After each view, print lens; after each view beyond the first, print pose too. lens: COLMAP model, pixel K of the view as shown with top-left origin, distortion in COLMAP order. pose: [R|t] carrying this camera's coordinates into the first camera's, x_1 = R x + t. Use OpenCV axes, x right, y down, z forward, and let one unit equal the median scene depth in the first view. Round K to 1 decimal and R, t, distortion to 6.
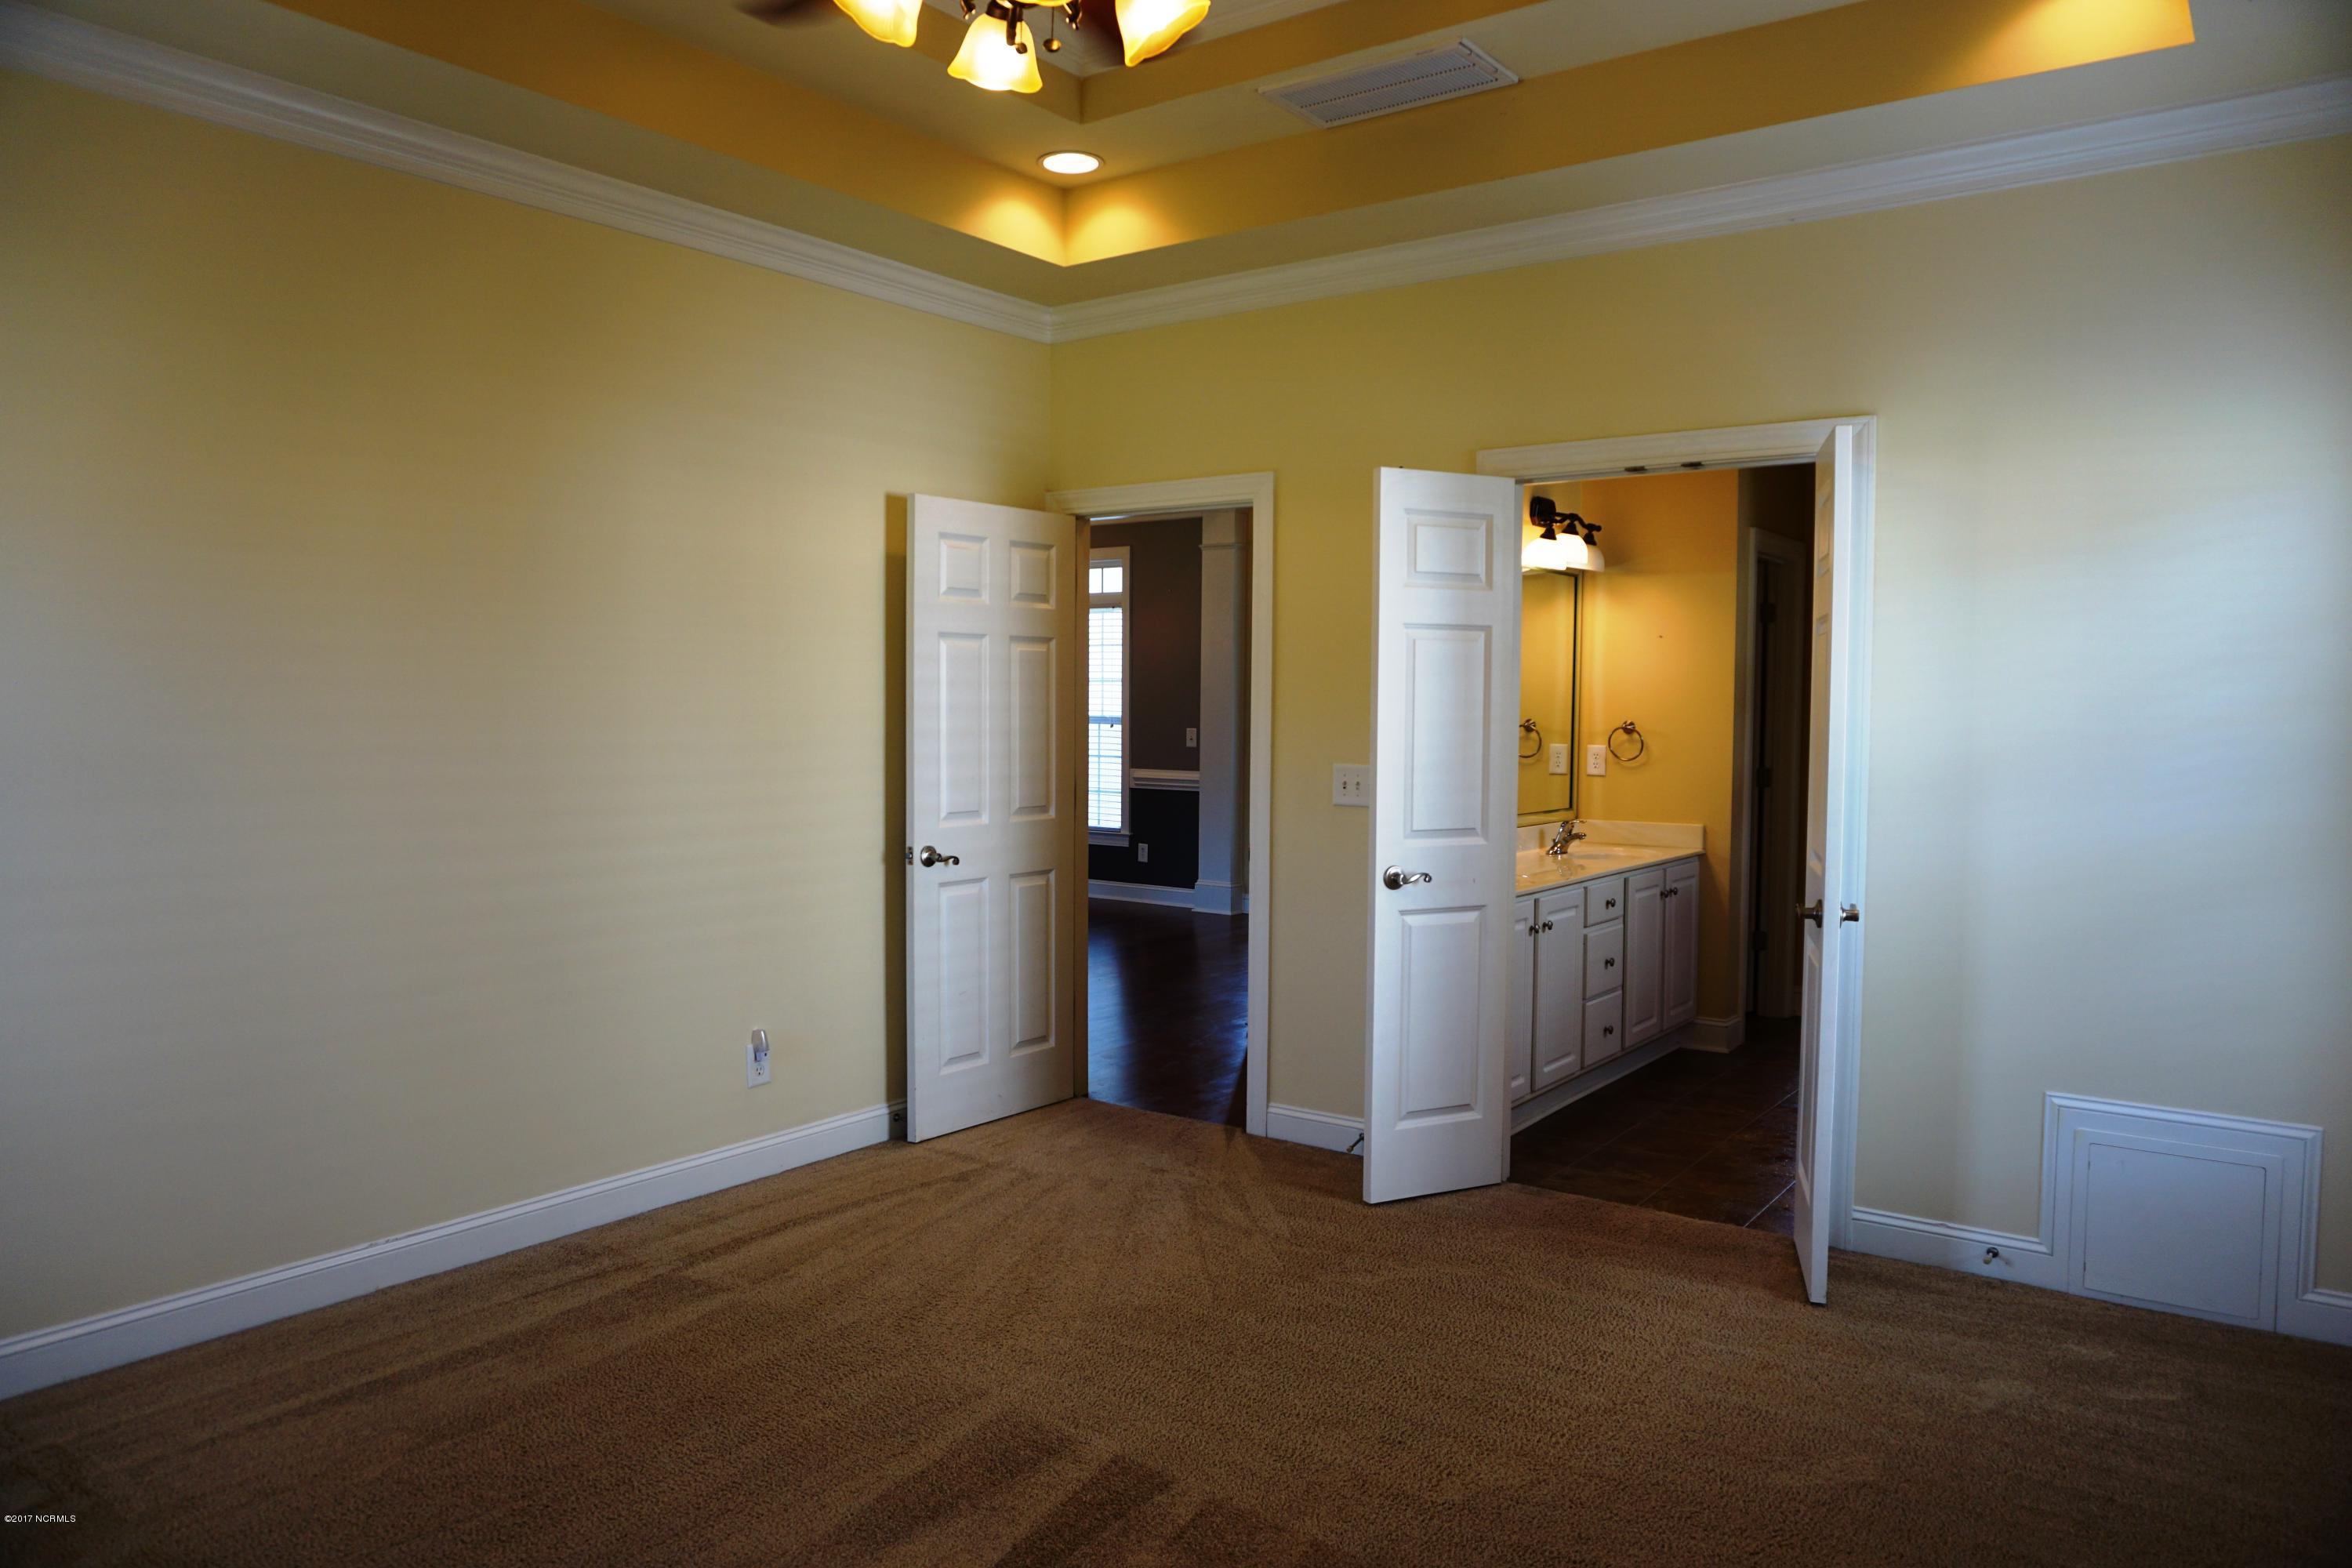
lens RADIAL K [[1577.9, 0, 1174.0], [0, 1577.9, 773.9], [0, 0, 1]] dist [-0.050880, 0.034508]
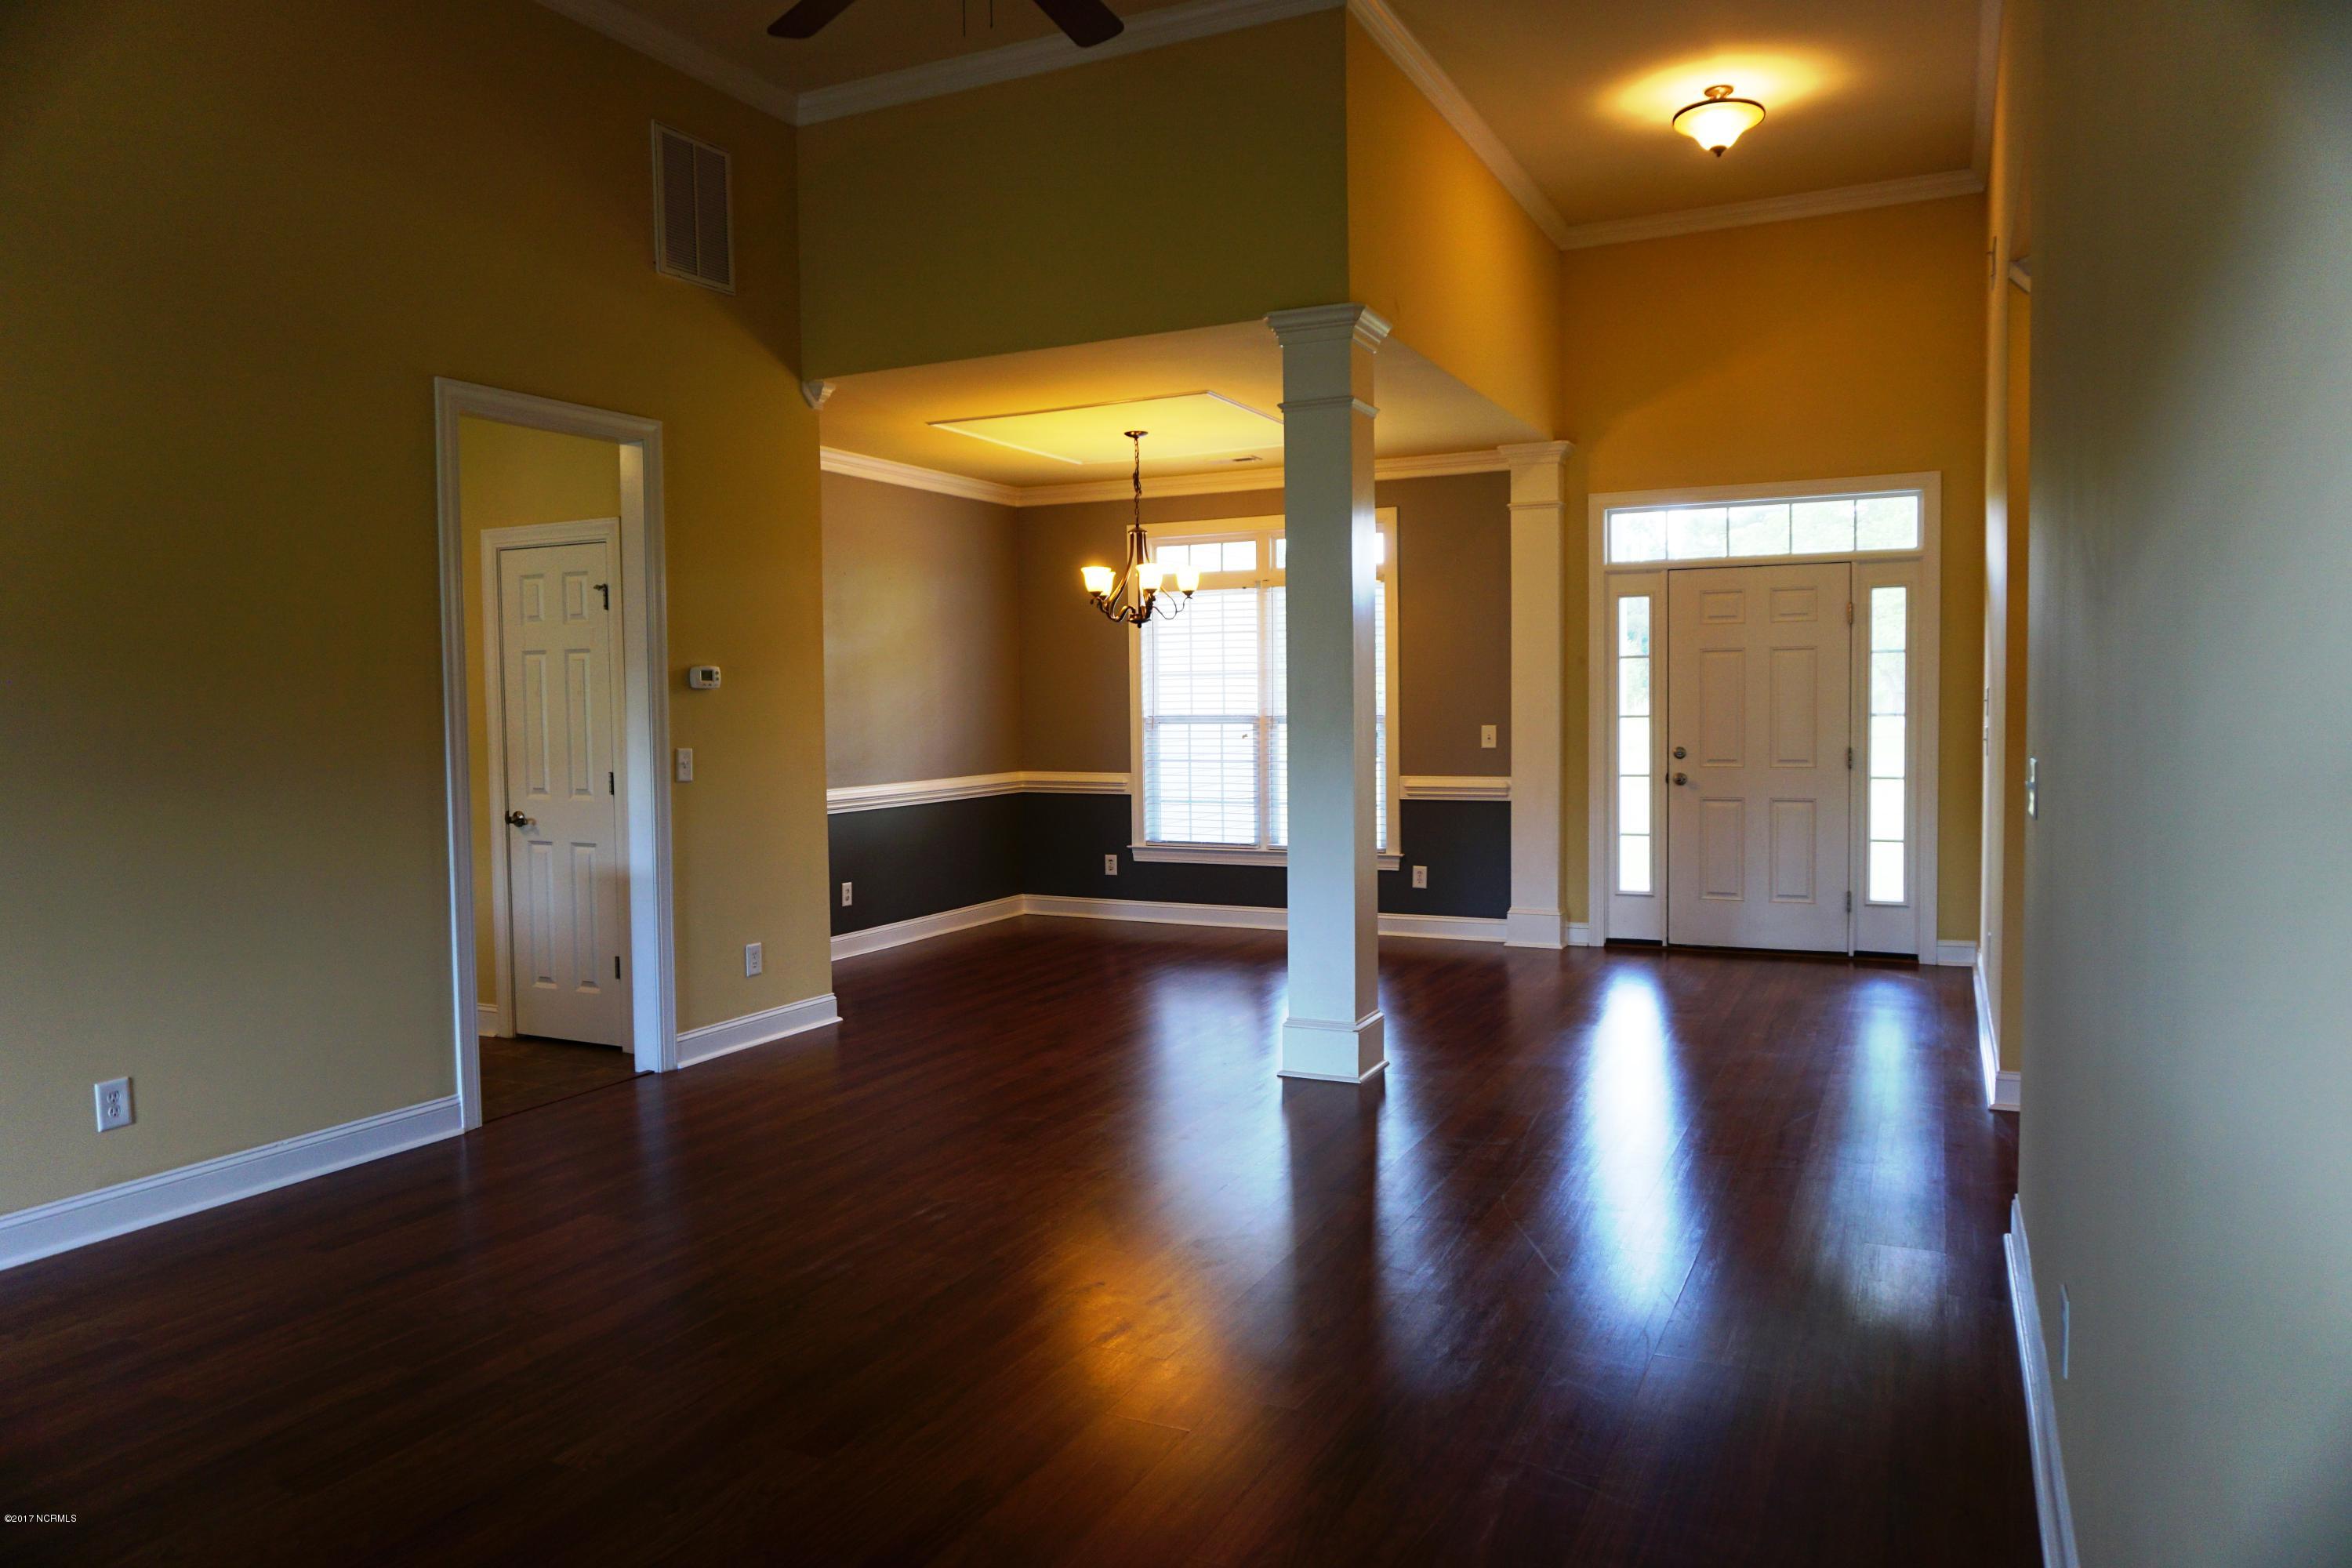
lens RADIAL K [[1577.9, 0, 1141.0], [0, 1577.9, 775.2], [0, 0, 1]] dist [-0.050880, 0.034508]
pose [[0.986837, -0.029672, 0.158973, -0.712477], [0.029969, 0.999551, 0.000526, -0.020322], [-0.158917, 0.004245, 0.987283, 0.494899]]
